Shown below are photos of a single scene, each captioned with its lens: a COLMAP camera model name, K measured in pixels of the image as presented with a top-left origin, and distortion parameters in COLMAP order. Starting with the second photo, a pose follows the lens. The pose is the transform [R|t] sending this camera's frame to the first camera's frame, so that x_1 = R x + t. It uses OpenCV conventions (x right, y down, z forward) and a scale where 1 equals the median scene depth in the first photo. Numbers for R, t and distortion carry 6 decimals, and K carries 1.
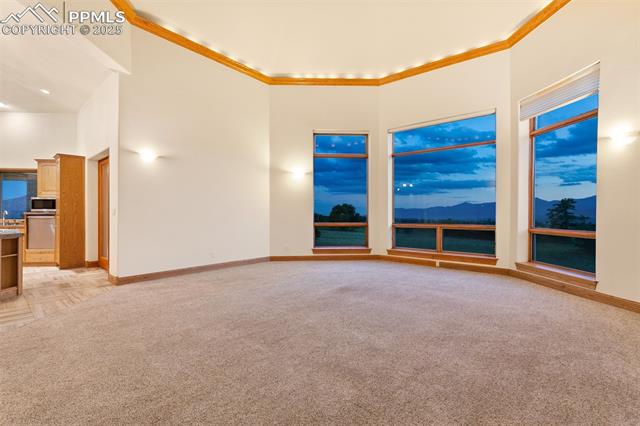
lens RADIAL K [[292.3, 0, 322.2], [0, 292.3, 212.5], [0, 0, 1]] dist [0.001172, 0.000083]
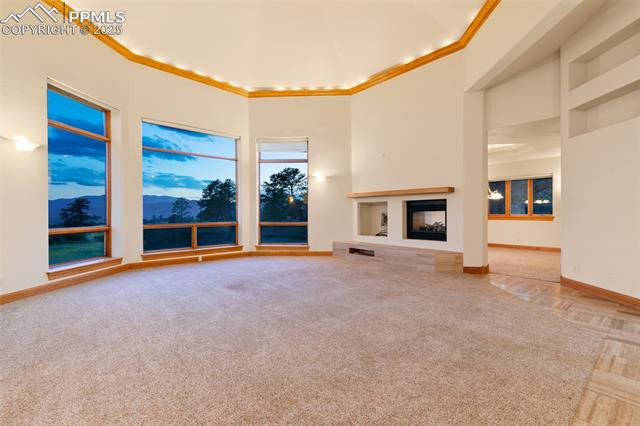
lens RADIAL K [[287.3, 0, 322.8], [0, 287.3, 211.9], [0, 0, 1]] dist [0.002371, -0.000012]
pose [[0.131796, -0.000027, 0.991277, -0.591509], [0.001502, 0.999999, -0.000172, -0.001409], [-0.991276, 0.001511, 0.131795, 0.373116]]
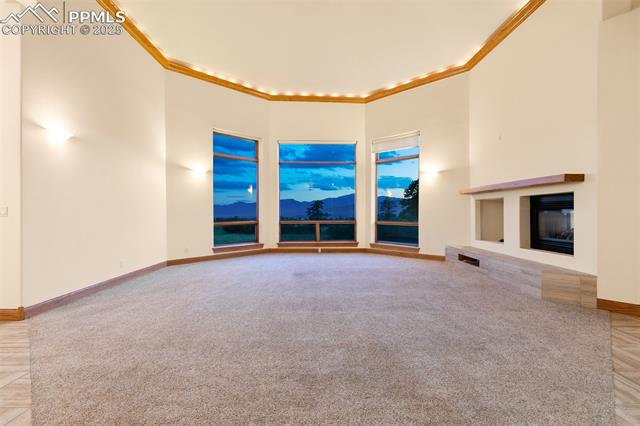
lens RADIAL K [[287.3, 0, 322.8], [0, 287.3, 211.9], [0, 0, 1]] dist [0.002371, -0.000012]
pose [[0.742337, -0.003211, 0.670019, -0.437842], [0.000841, 0.999992, 0.003861, -0.002991], [-0.670026, -0.002303, 0.742334, 0.026794]]
